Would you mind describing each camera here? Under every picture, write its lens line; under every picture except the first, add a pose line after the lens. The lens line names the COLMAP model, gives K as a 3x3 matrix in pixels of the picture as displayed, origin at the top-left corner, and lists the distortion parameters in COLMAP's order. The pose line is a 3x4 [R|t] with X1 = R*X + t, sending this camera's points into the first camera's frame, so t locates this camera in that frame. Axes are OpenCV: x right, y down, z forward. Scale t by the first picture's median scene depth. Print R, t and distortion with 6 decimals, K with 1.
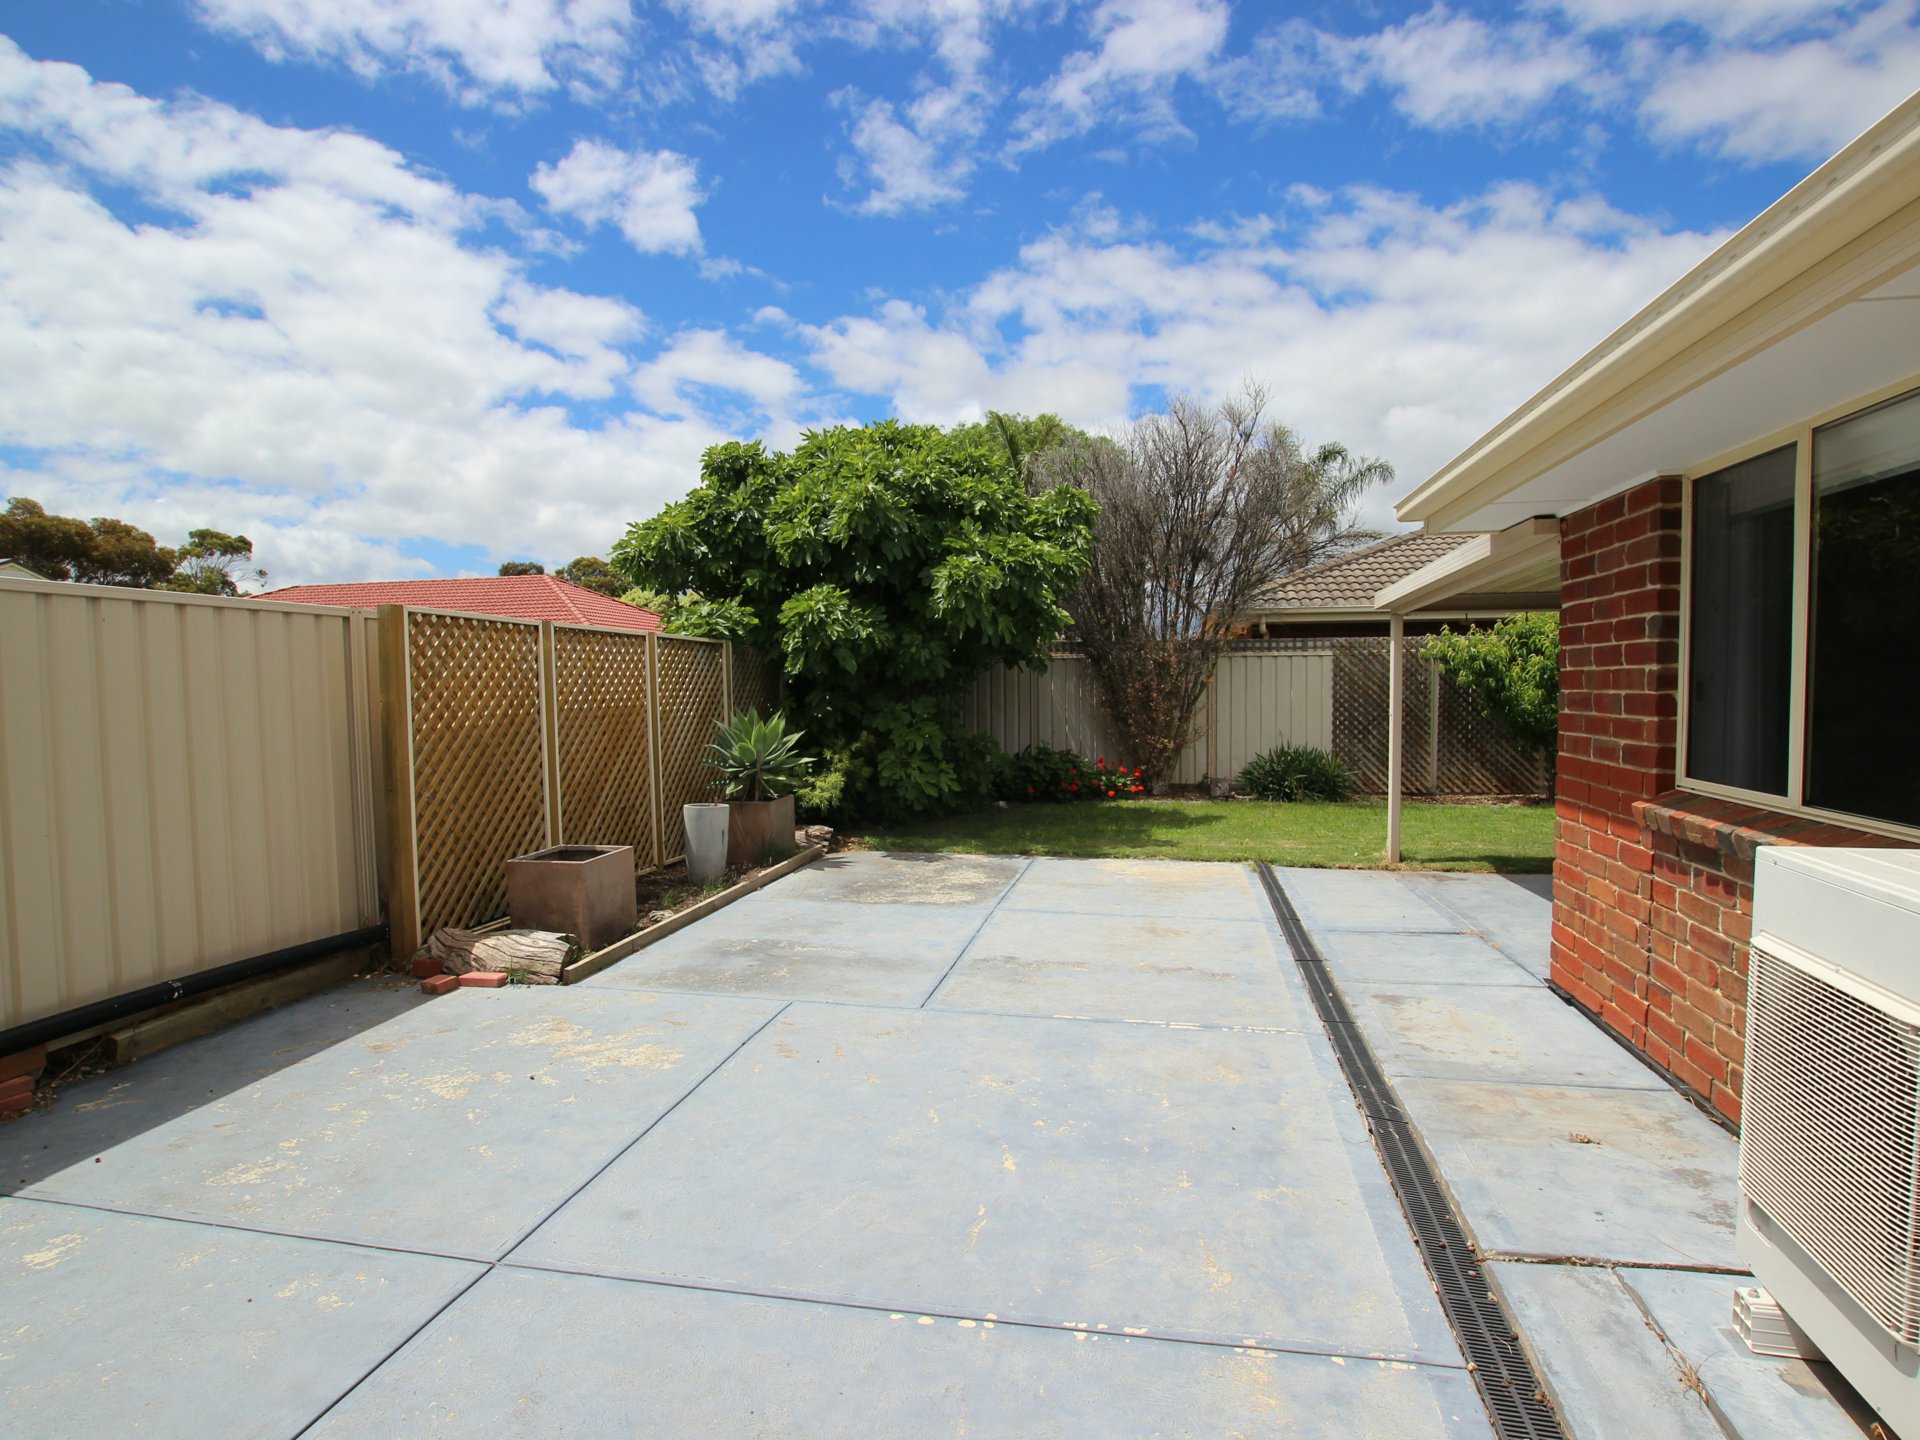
lens RADIAL K [[1008.4, 0, 958.2], [0, 1008.4, 732.5], [0, 0, 1]] dist [-0.020231, -0.000467]
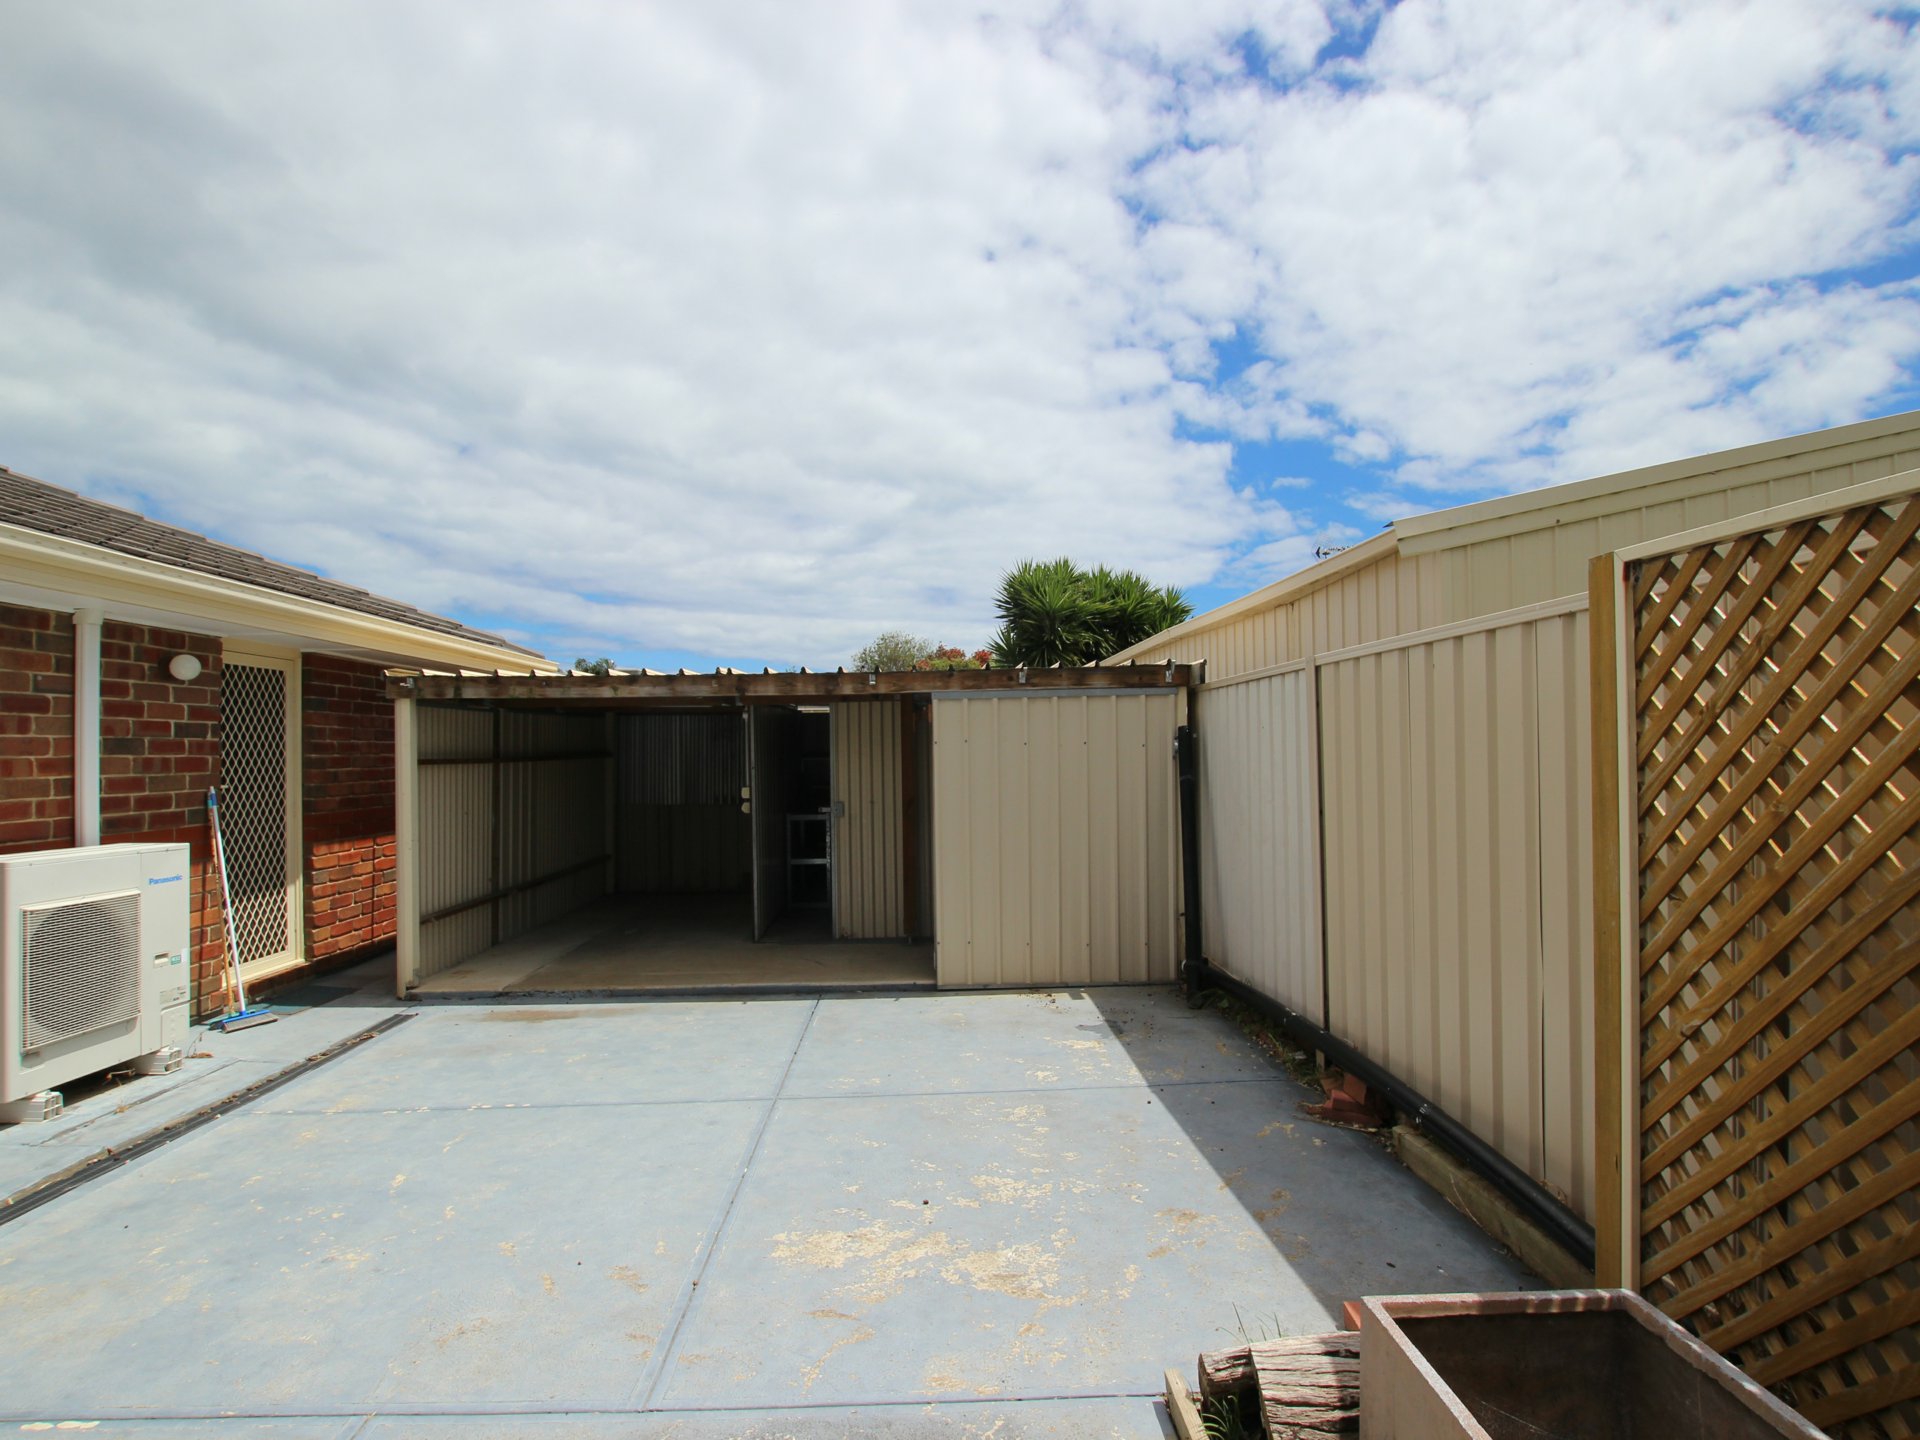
lens RADIAL K [[1008.4, 0, 958.2], [0, 1008.4, 732.5], [0, 0, 1]] dist [-0.020231, -0.000467]
pose [[-0.970454, 0.018351, -0.240585, -0.202444], [0.011185, 0.999453, 0.031118, -0.073812], [0.241025, 0.027508, -0.970129, 1.494620]]
